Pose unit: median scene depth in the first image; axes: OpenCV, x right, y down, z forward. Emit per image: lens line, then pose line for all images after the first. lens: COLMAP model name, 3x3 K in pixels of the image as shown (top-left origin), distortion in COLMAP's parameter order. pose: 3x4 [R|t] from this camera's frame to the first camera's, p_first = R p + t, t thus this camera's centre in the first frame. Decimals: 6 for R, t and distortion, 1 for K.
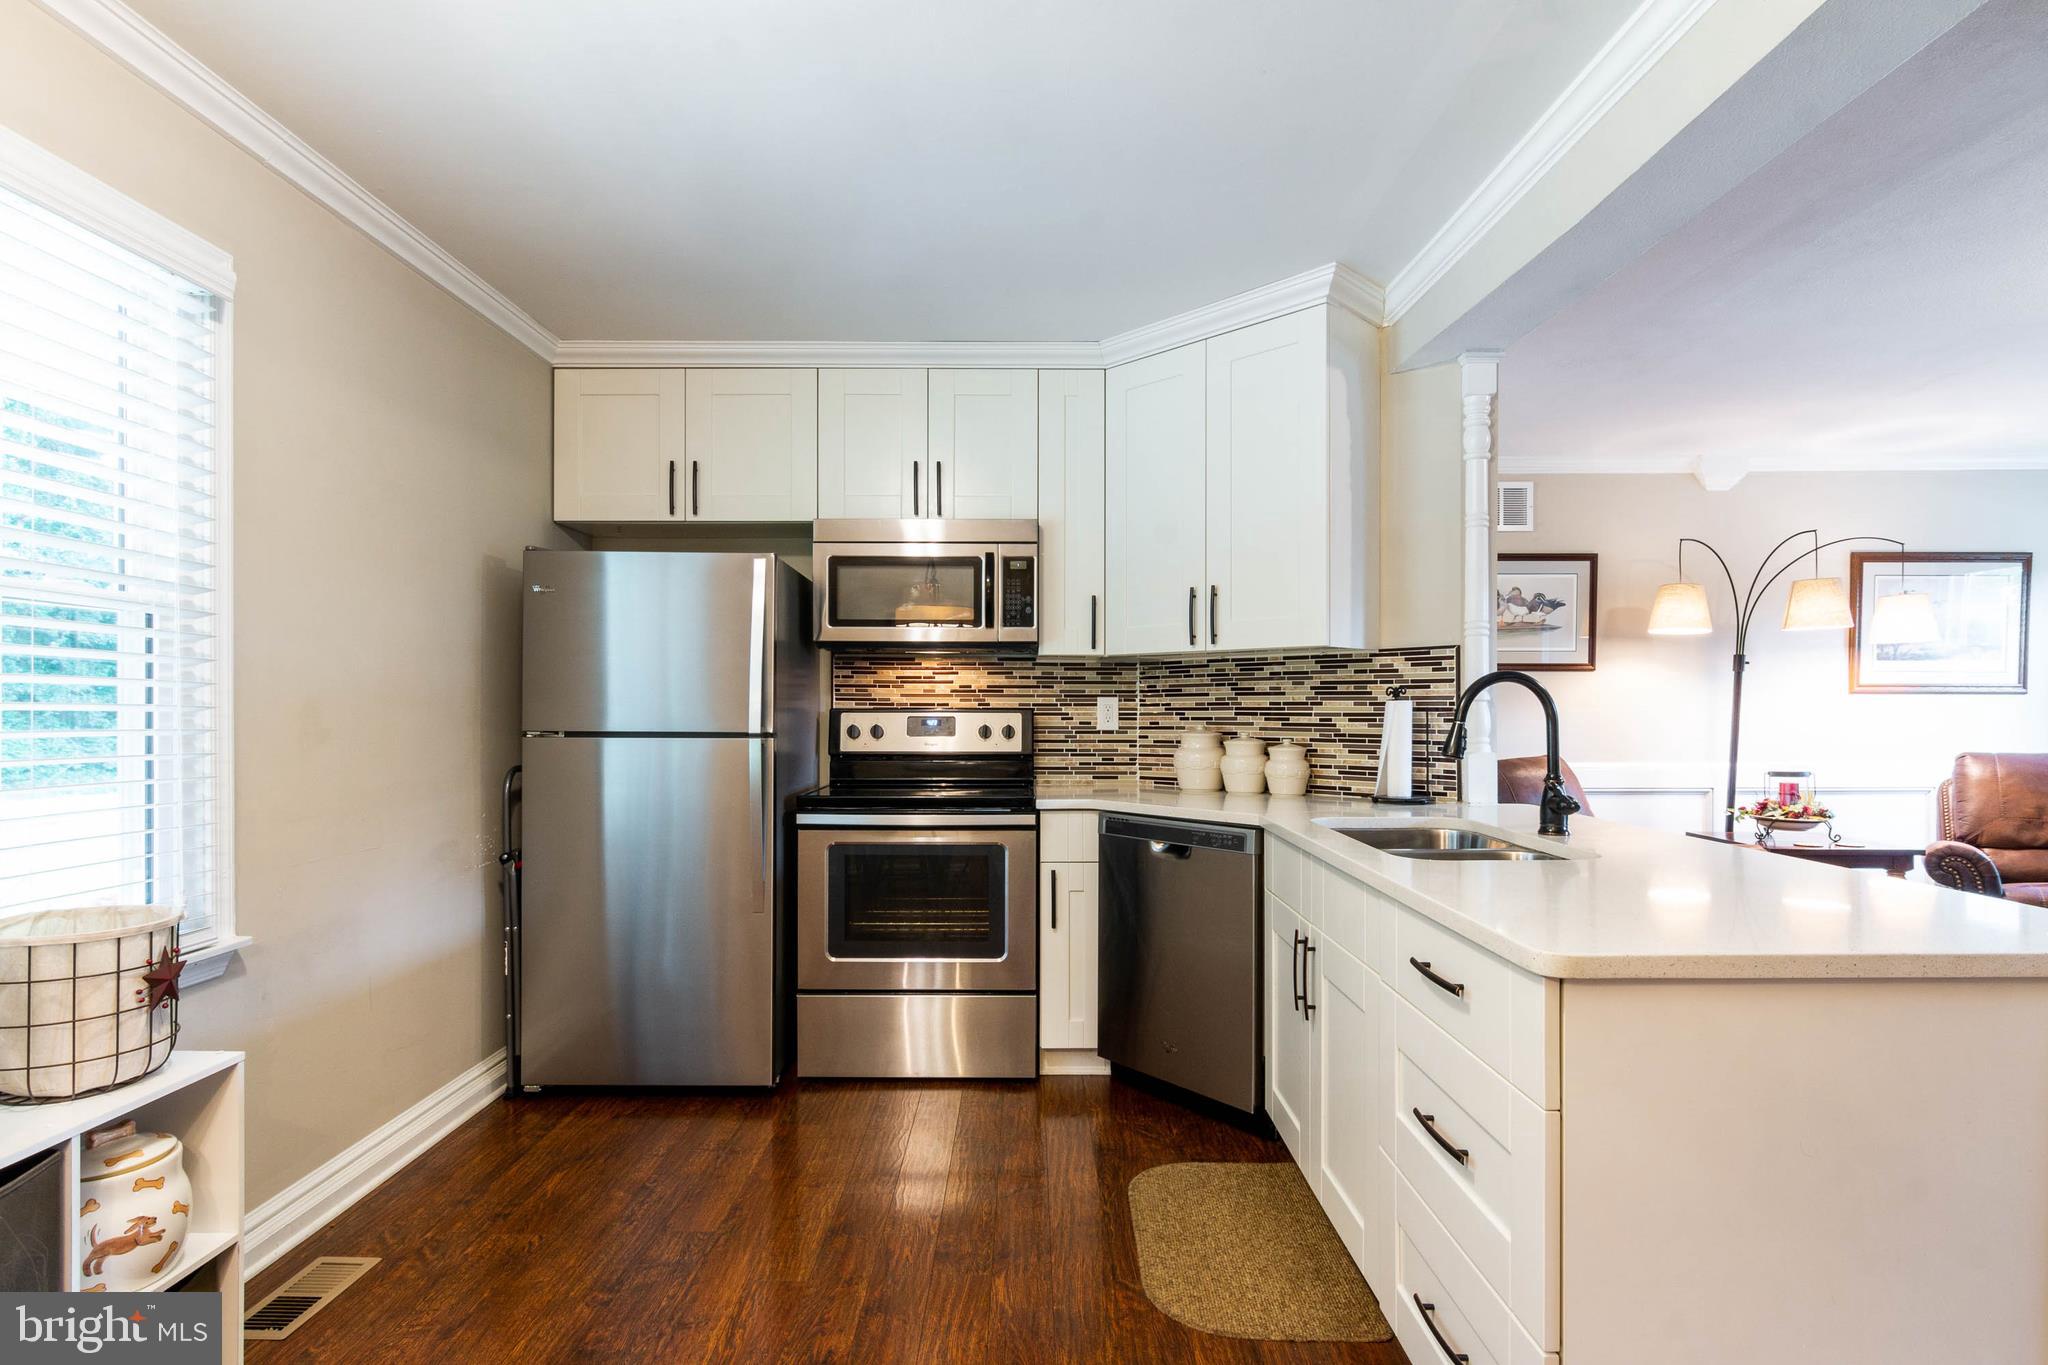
lens RADIAL K [[1036.0, 0, 1017.8], [0, 1036.0, 716.4], [0, 0, 1]] dist [-0.001467, -0.000153]
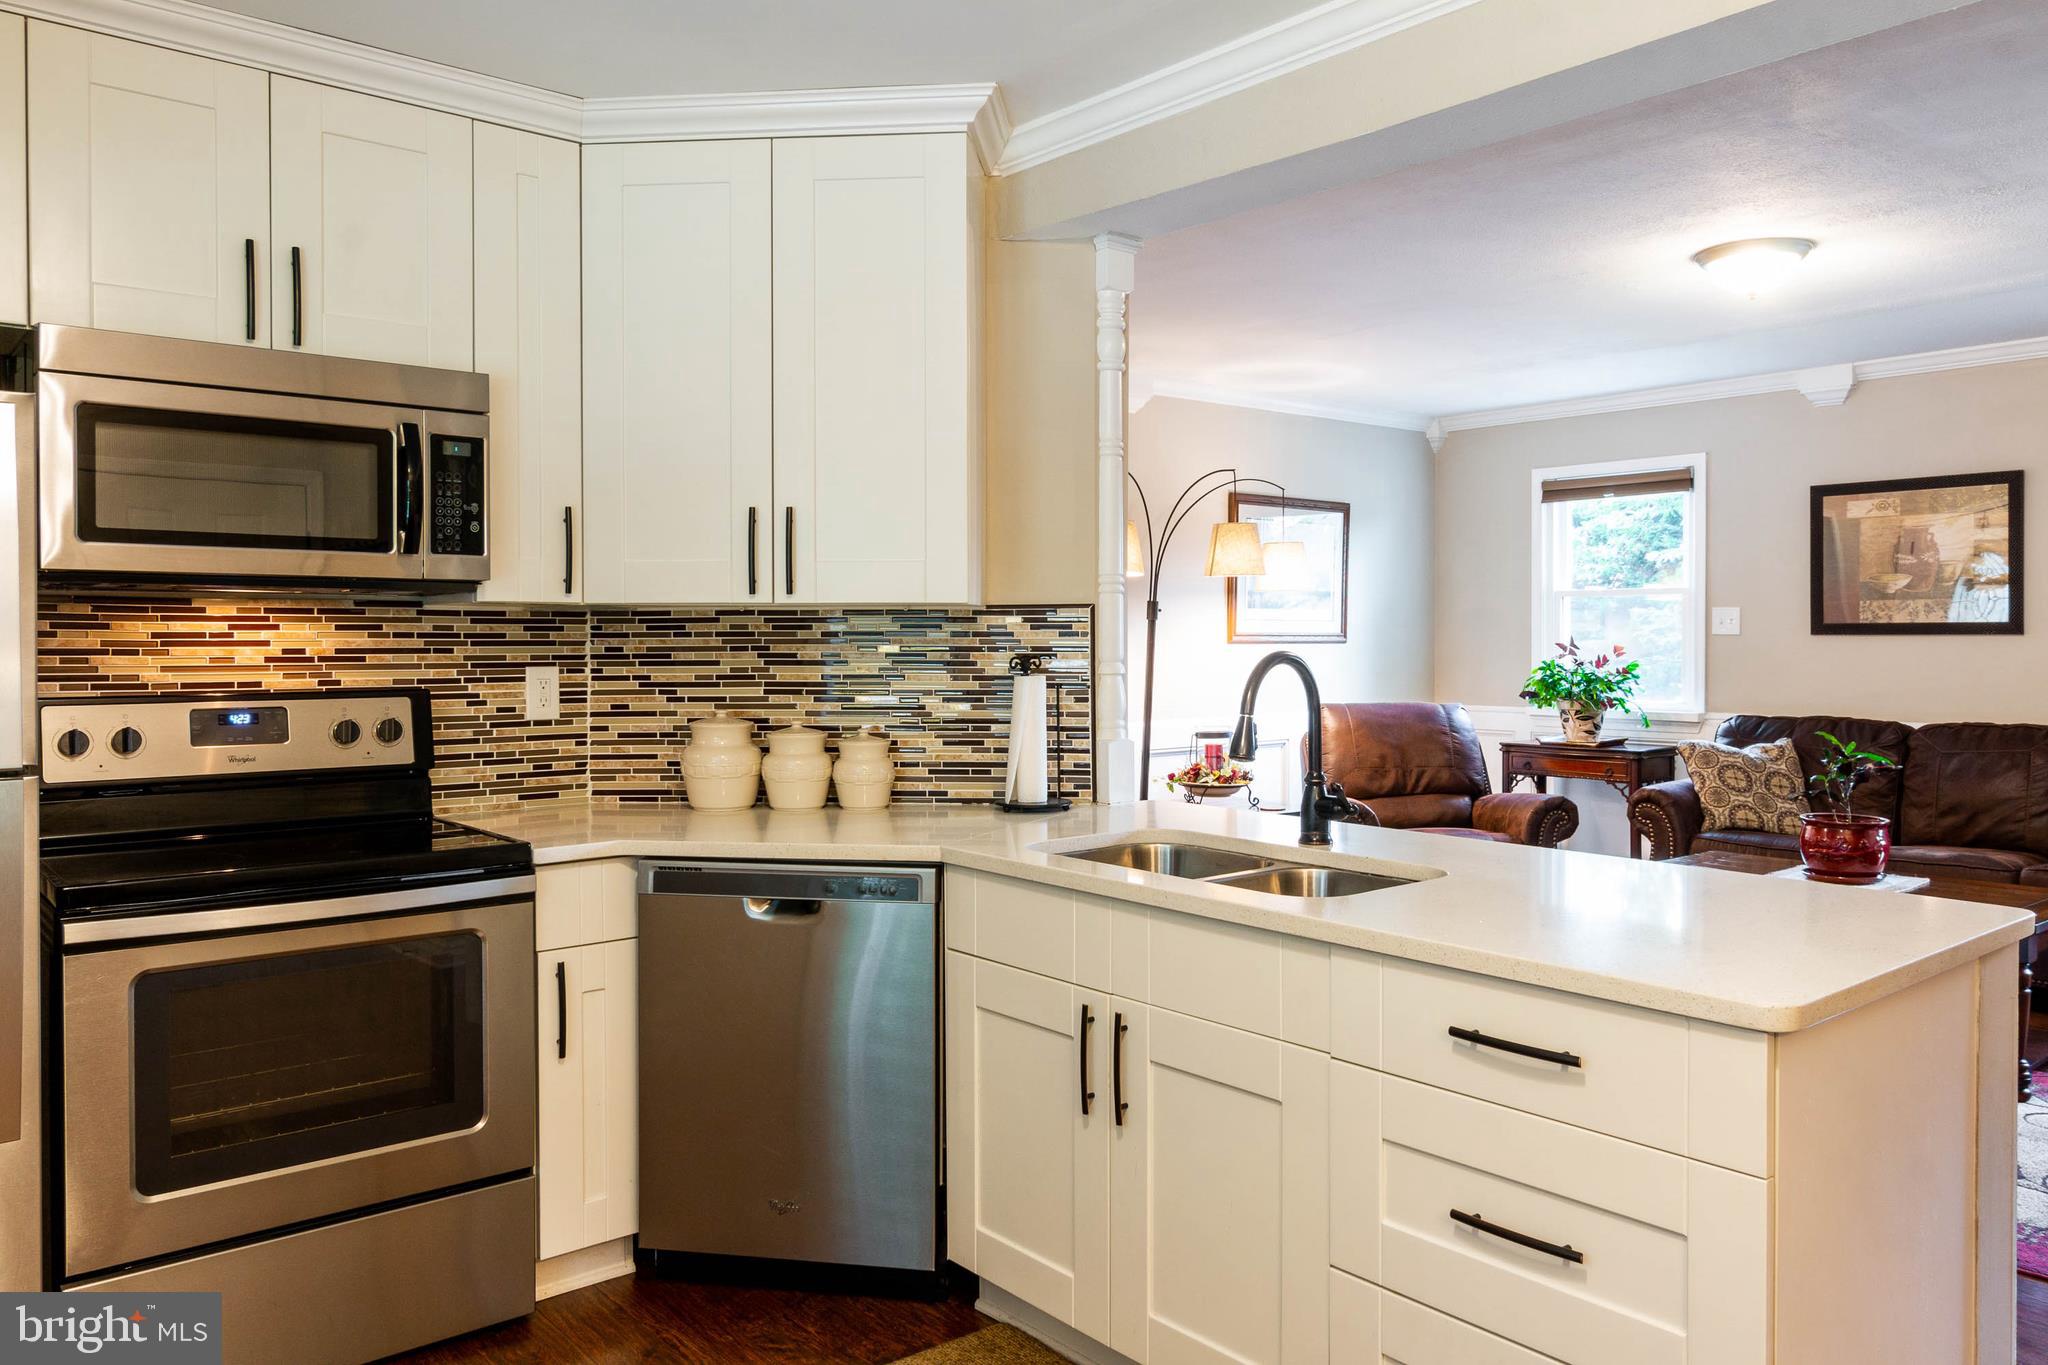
lens RADIAL K [[1471.0, 0, 1022.1], [0, 1471.0, 654.8], [0, 0, 1]] dist [-0.002230, -0.001771]
pose [[0.763084, -0.009842, 0.646225, -0.288931], [0.006599, 0.999951, 0.007437, -0.033236], [-0.646266, -0.001411, 0.763111, 0.155703]]
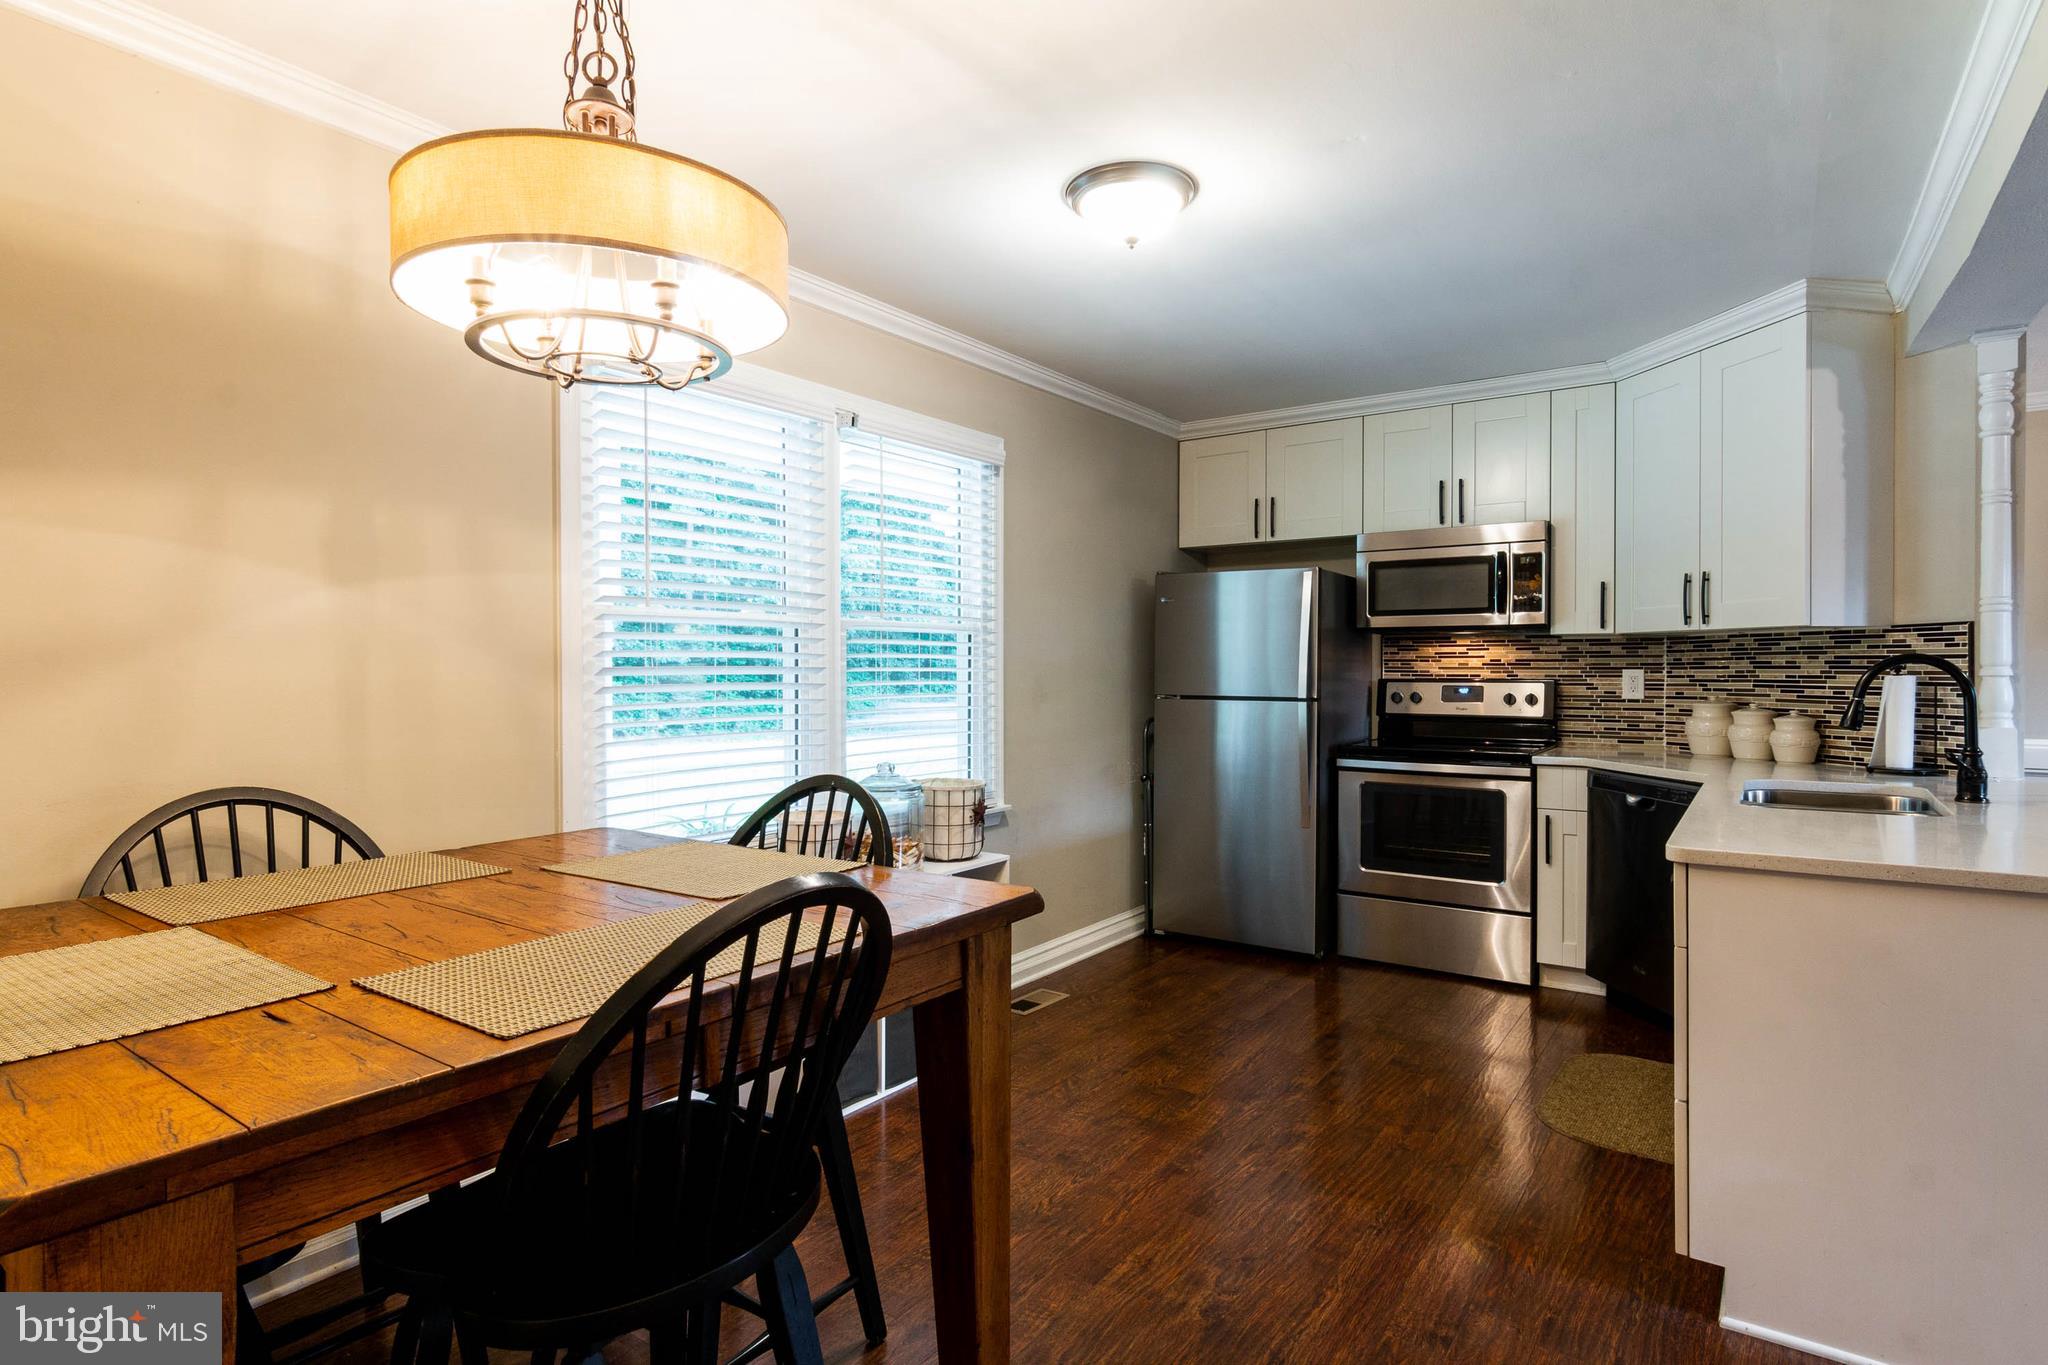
lens RADIAL K [[1048.1, 0, 1037.9], [0, 1048.1, 684.0], [0, 0, 1]] dist [-0.000565, -0.000539]
pose [[0.823758, 0.006266, -0.566906, 0.217081], [-0.001876, 0.999964, 0.008327, -0.012031], [0.566938, -0.005796, 0.823740, -0.311036]]
